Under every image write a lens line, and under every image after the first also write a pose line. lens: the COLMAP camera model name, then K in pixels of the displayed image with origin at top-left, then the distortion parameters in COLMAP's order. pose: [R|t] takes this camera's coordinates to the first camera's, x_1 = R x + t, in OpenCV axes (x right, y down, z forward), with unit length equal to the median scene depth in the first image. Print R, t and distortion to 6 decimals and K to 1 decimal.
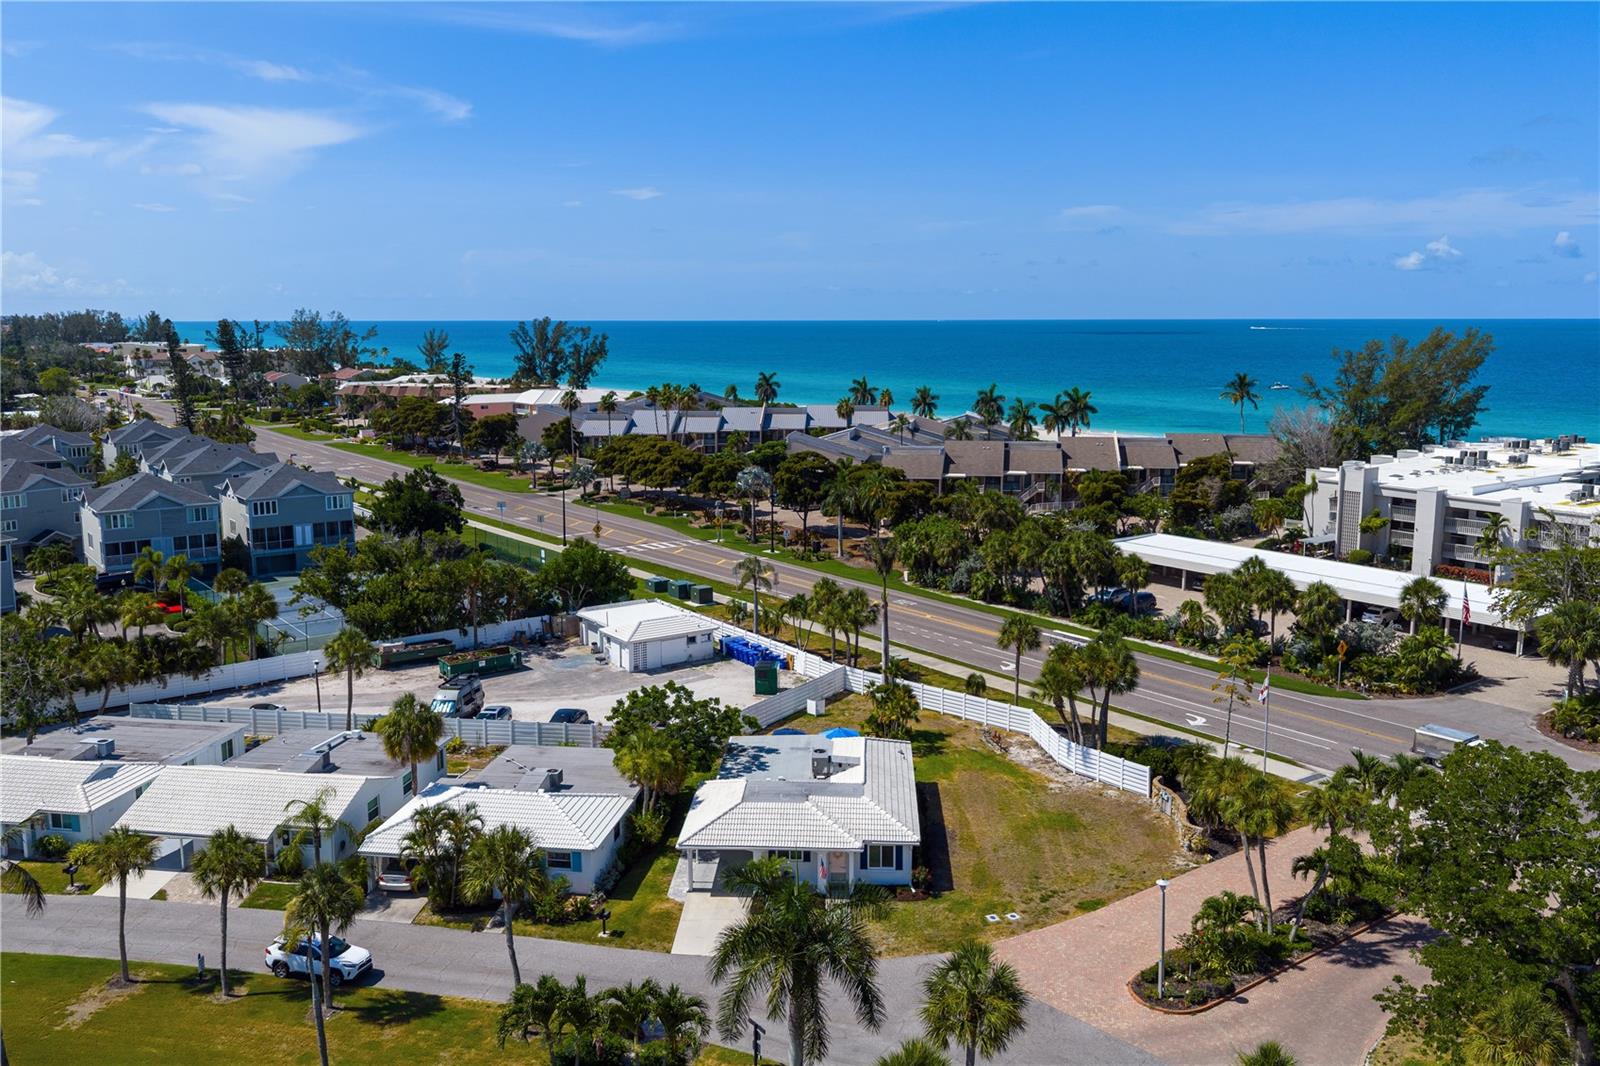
lens RADIAL K [[1288.8, 0, 813.9], [0, 1288.8, 521.1], [0, 0, 1]] dist [-0.007193, -0.008000]
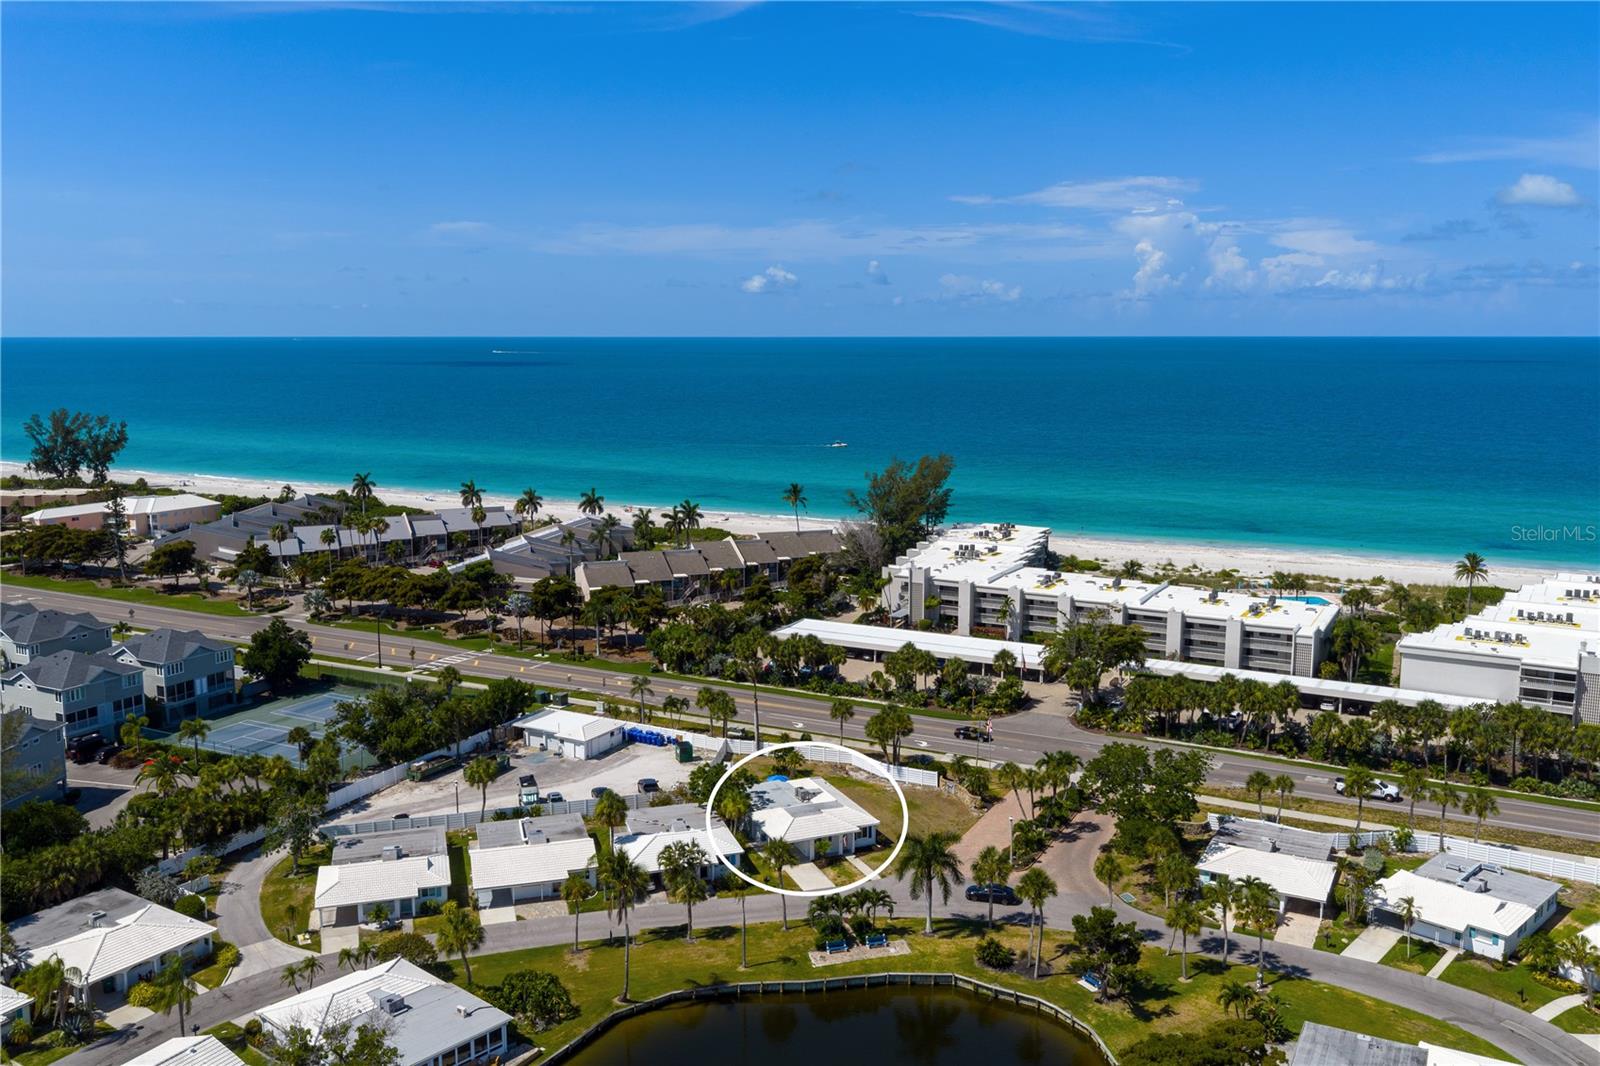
lens RADIAL K [[1288.8, 0, 804.8], [0, 1288.8, 523.6], [0, 0, 1]] dist [-0.007193, -0.008000]
pose [[0.893277, -0.058876, 0.445634, -0.419849], [0.063295, 0.997982, 0.004975, -0.114915], [-0.445028, 0.023763, 0.895201, -0.375546]]
